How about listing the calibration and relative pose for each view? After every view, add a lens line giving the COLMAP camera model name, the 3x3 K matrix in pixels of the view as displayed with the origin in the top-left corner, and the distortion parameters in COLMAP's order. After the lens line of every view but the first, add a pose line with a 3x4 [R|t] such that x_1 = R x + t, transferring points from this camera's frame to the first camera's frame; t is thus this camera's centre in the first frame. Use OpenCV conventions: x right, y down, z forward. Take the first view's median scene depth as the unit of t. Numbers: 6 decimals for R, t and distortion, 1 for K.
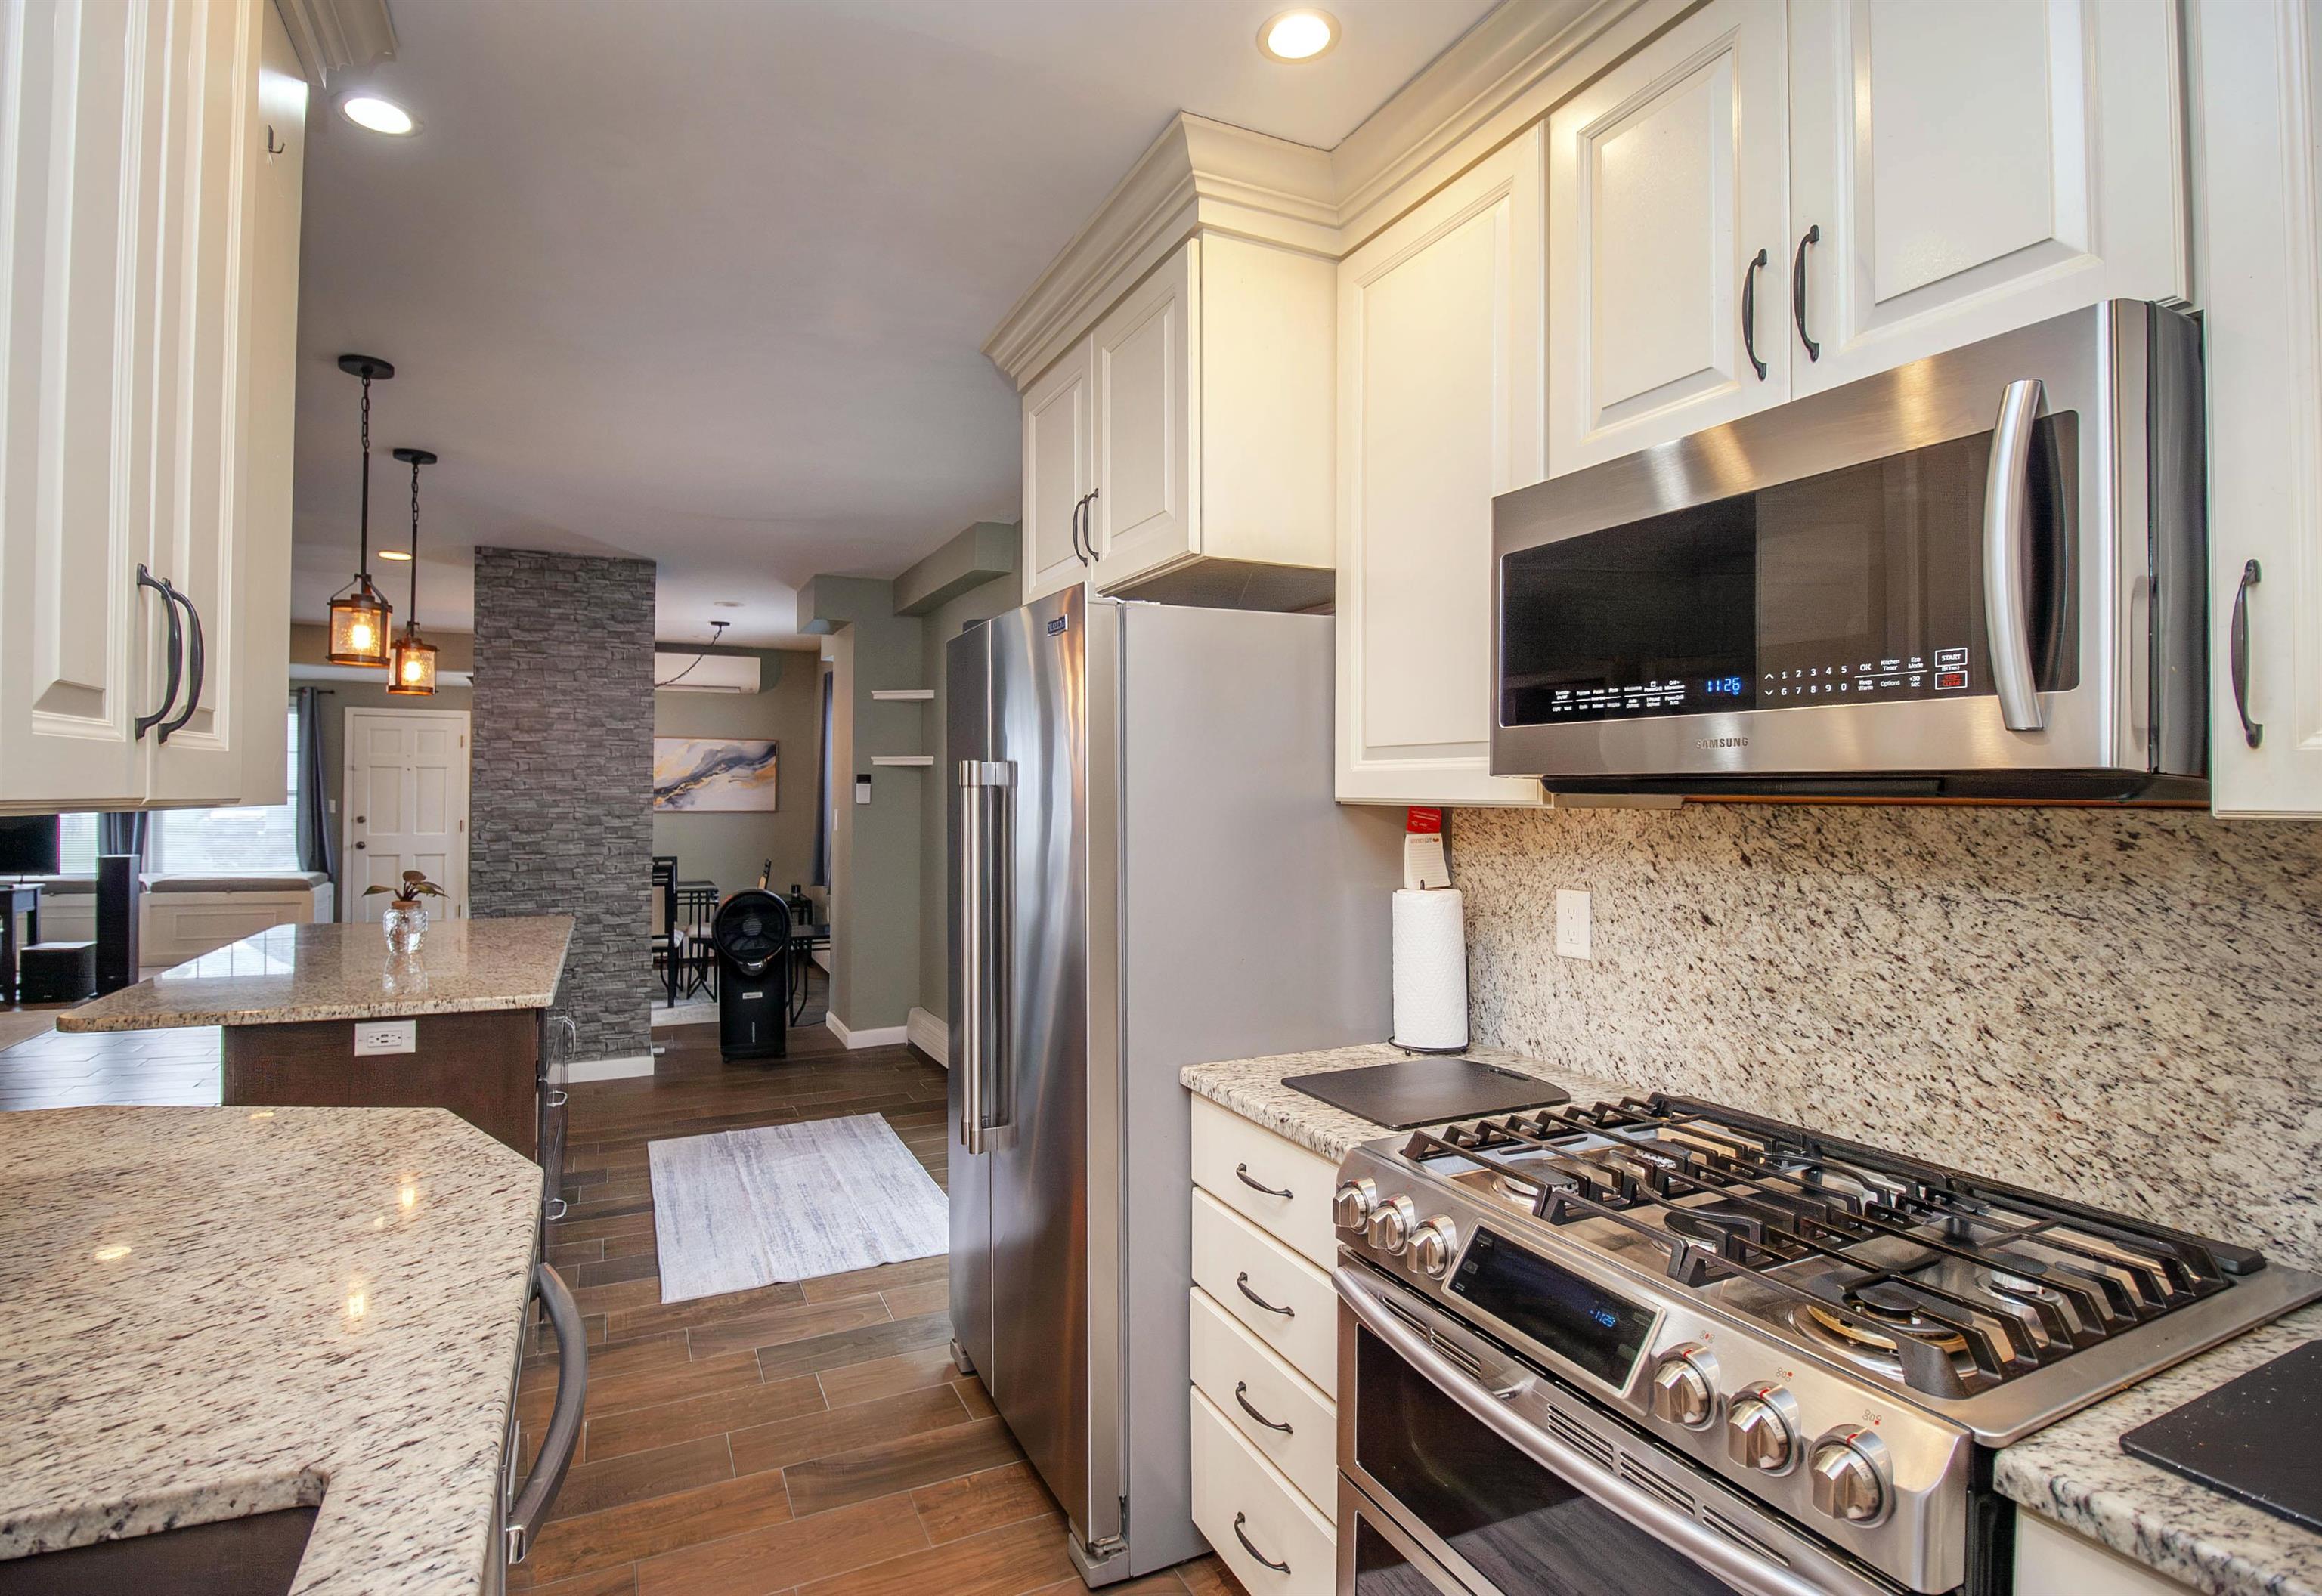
lens RADIAL K [[1120.2, 0, 1128.7], [0, 1120.2, 785.0], [0, 0, 1]] dist [0.001527, -0.014720]
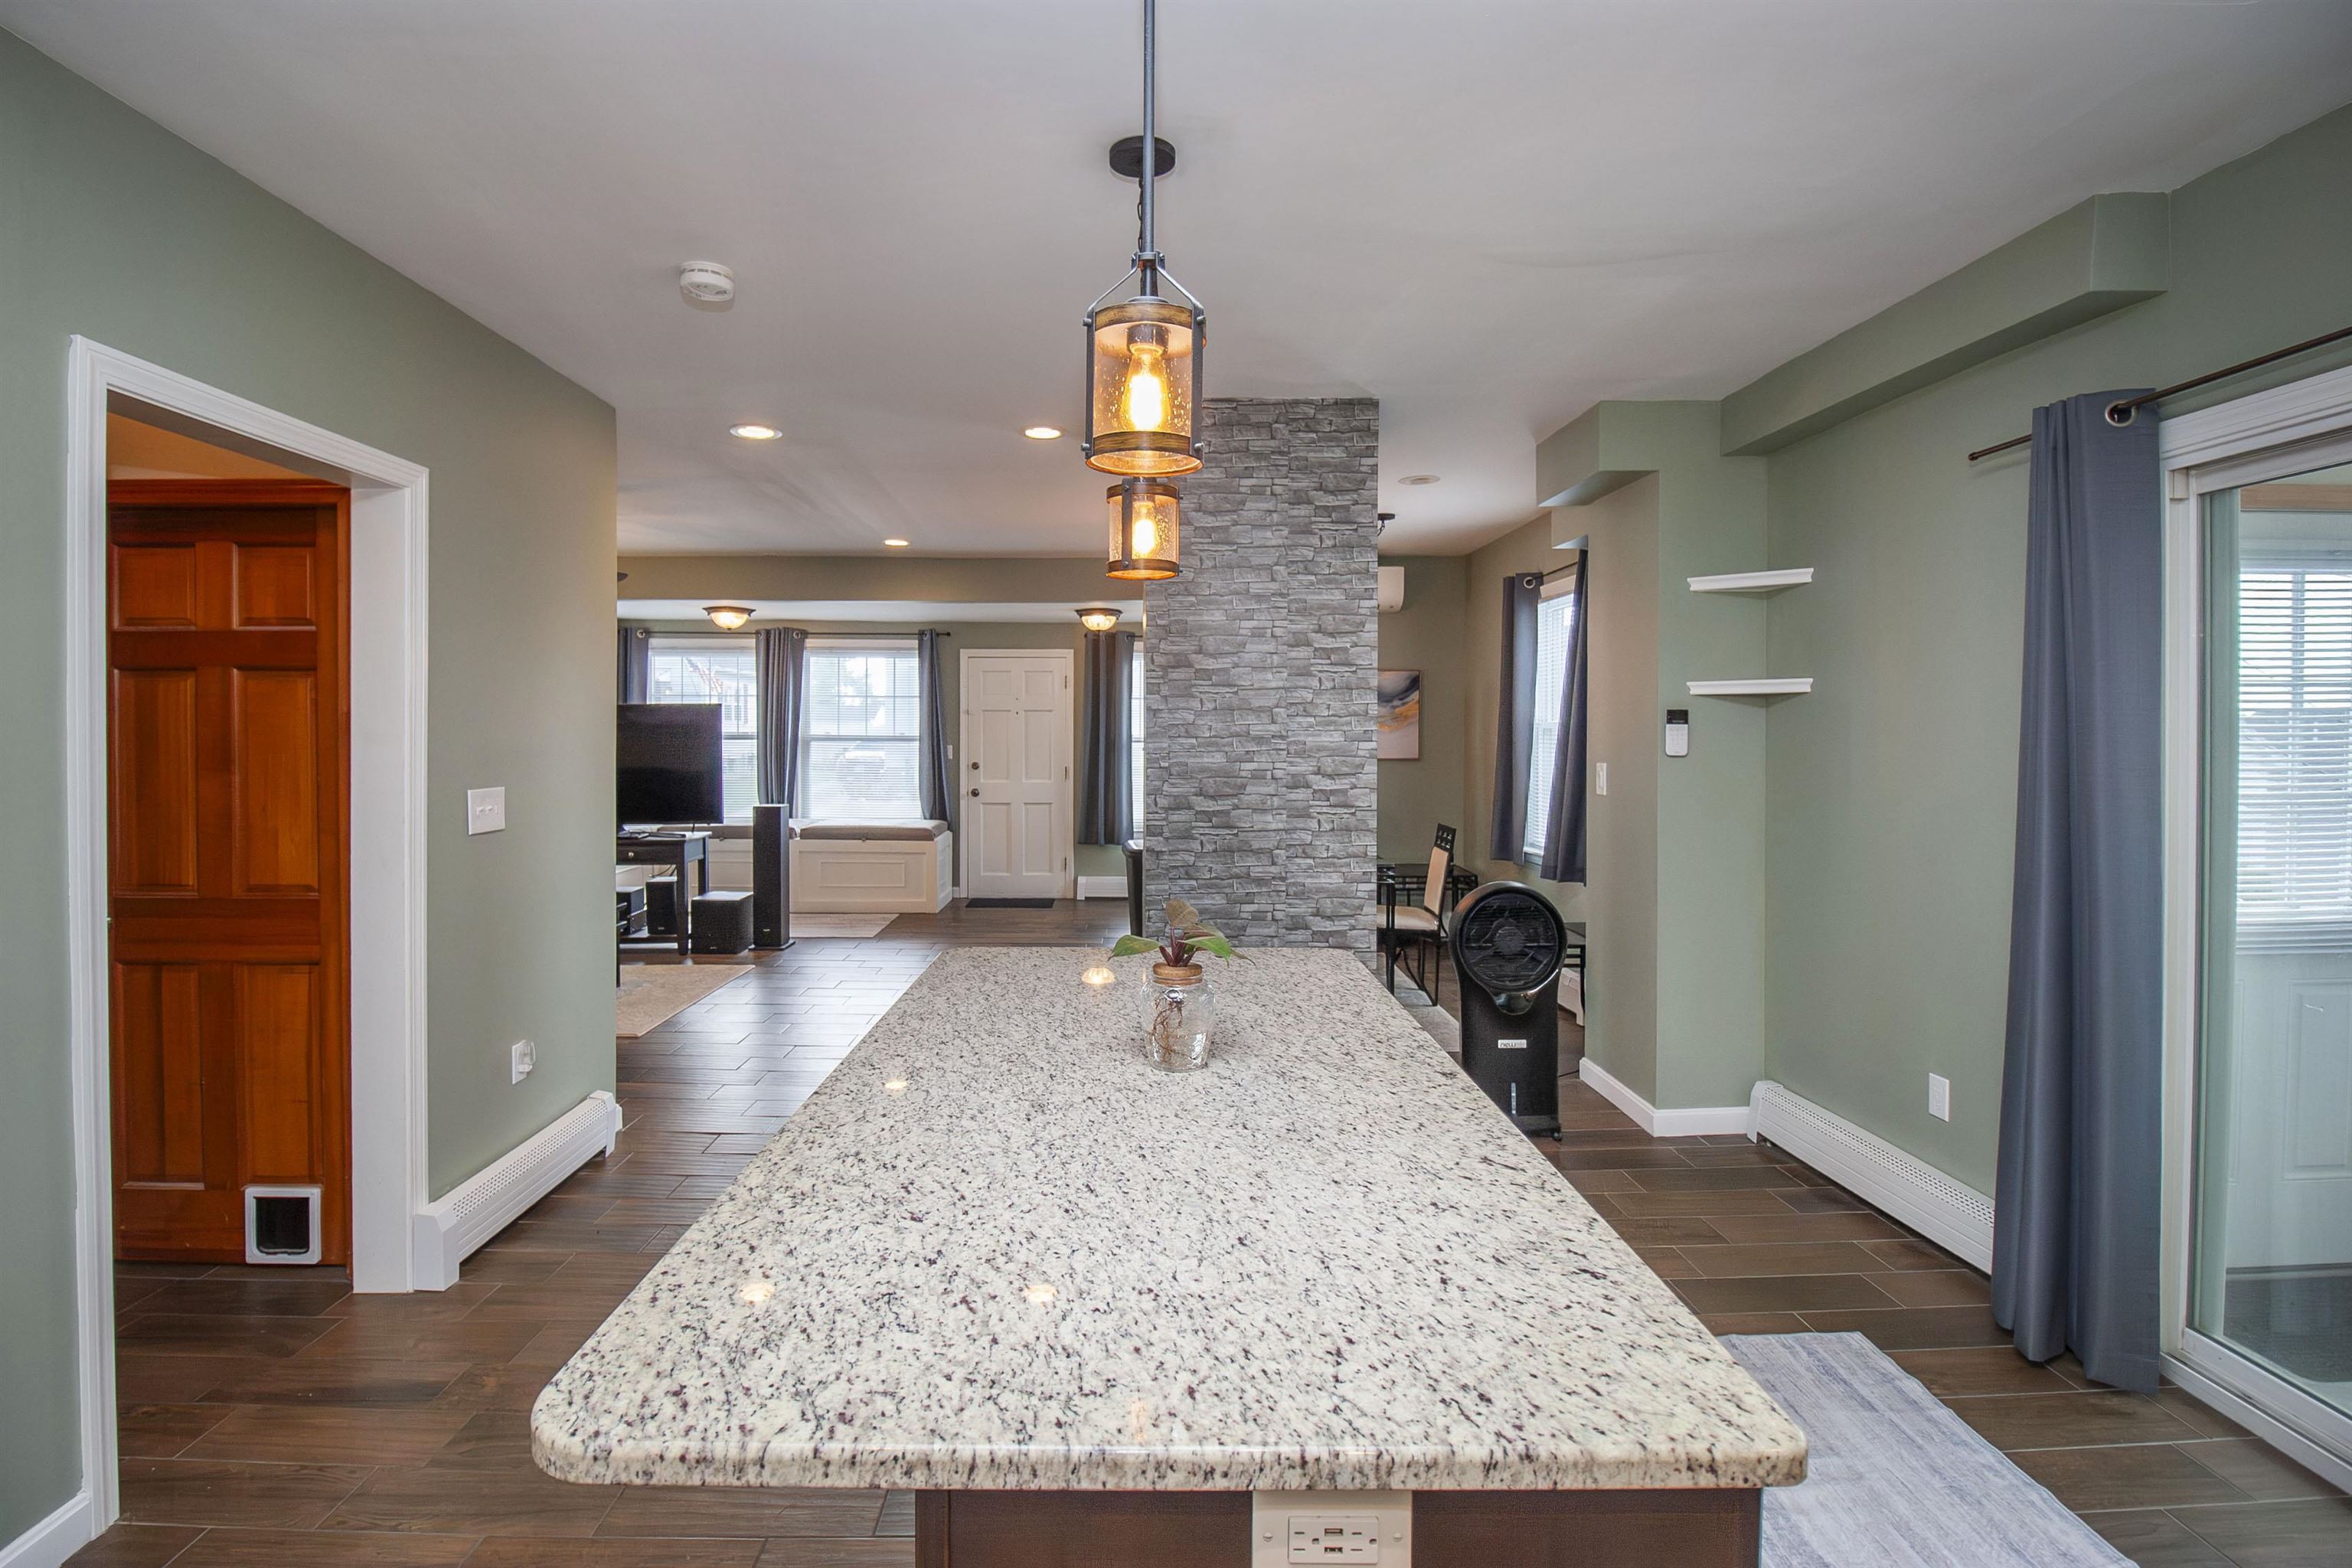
lens RADIAL K [[1109.0, 0, 1148.6], [0, 1109.0, 745.4], [0, 0, 1]] dist [-0.012018, -0.000977]
pose [[0.912612, -0.001230, -0.408824, -0.283669], [0.009217, 0.999803, 0.017566, -0.003530], [0.408722, -0.019799, 0.912444, 0.337018]]
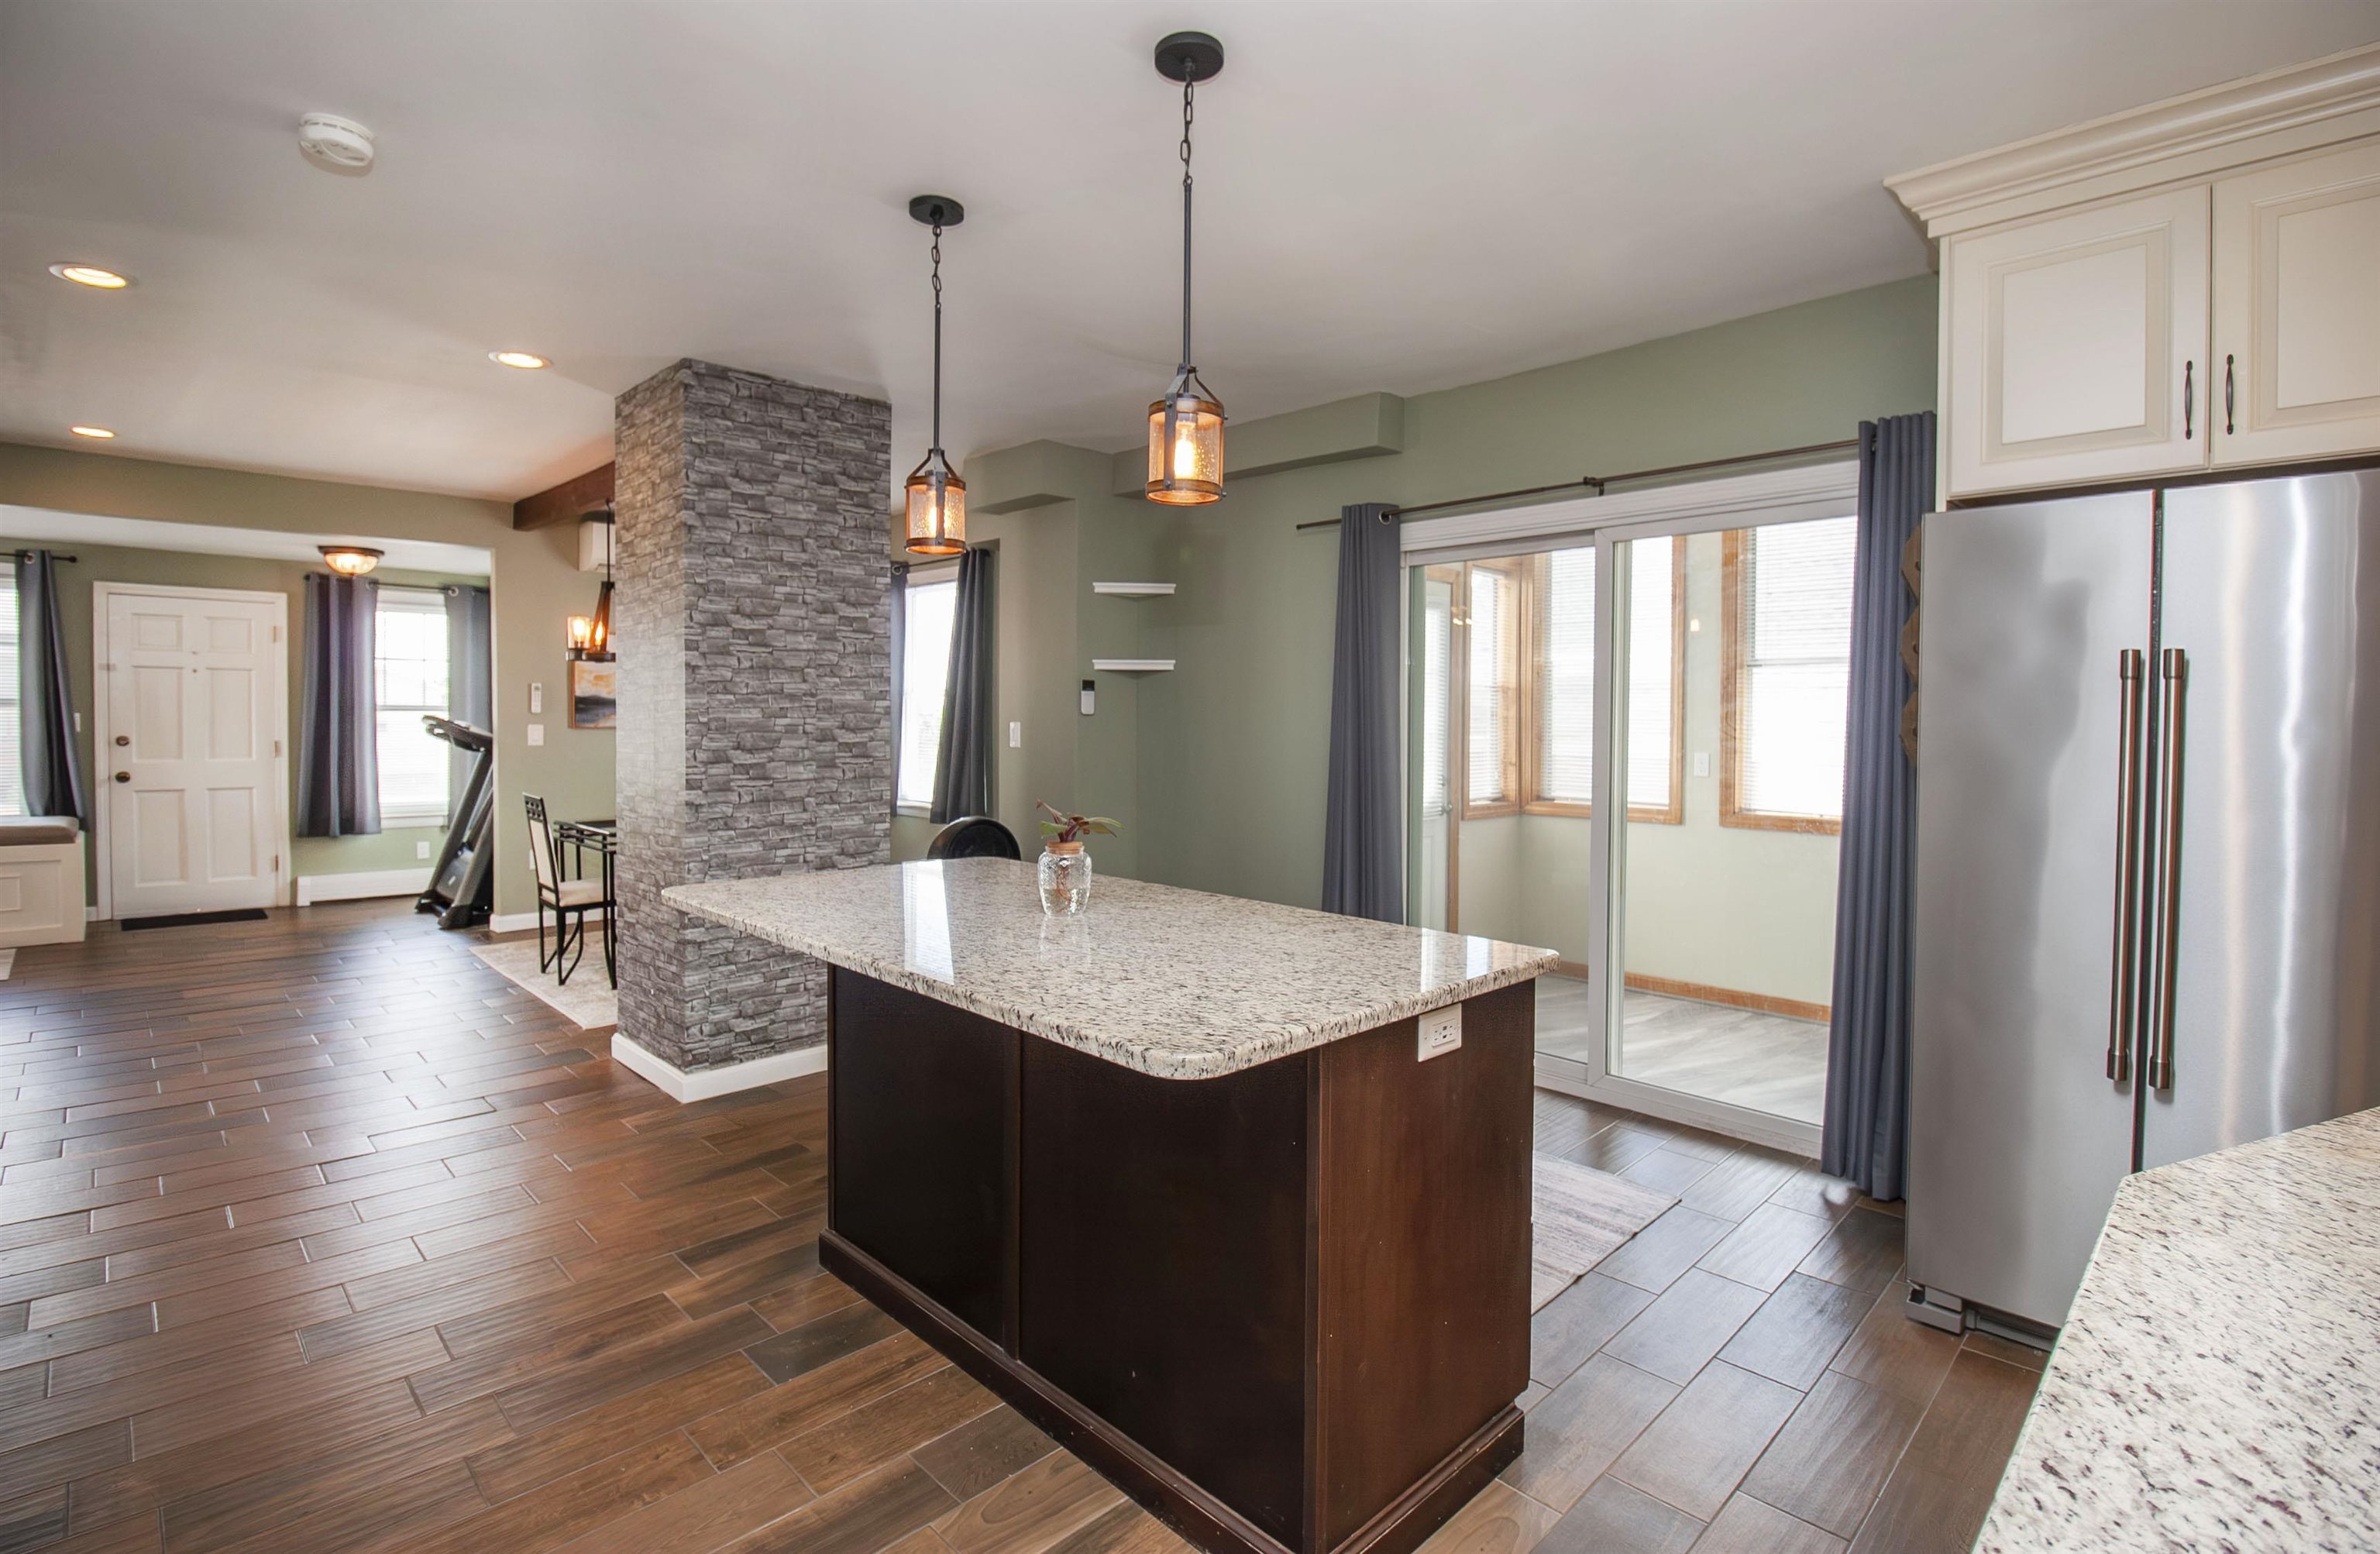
lens RADIAL K [[1109.9, 0, 1188.6], [0, 1109.9, 744.3], [0, 0, 1]] dist [0.000900, -0.016309]
pose [[0.938290, -0.008838, 0.345736, -0.512441], [-0.003543, 0.999375, 0.035161, 0.010414], [-0.345831, -0.034216, 0.937673, 0.197410]]
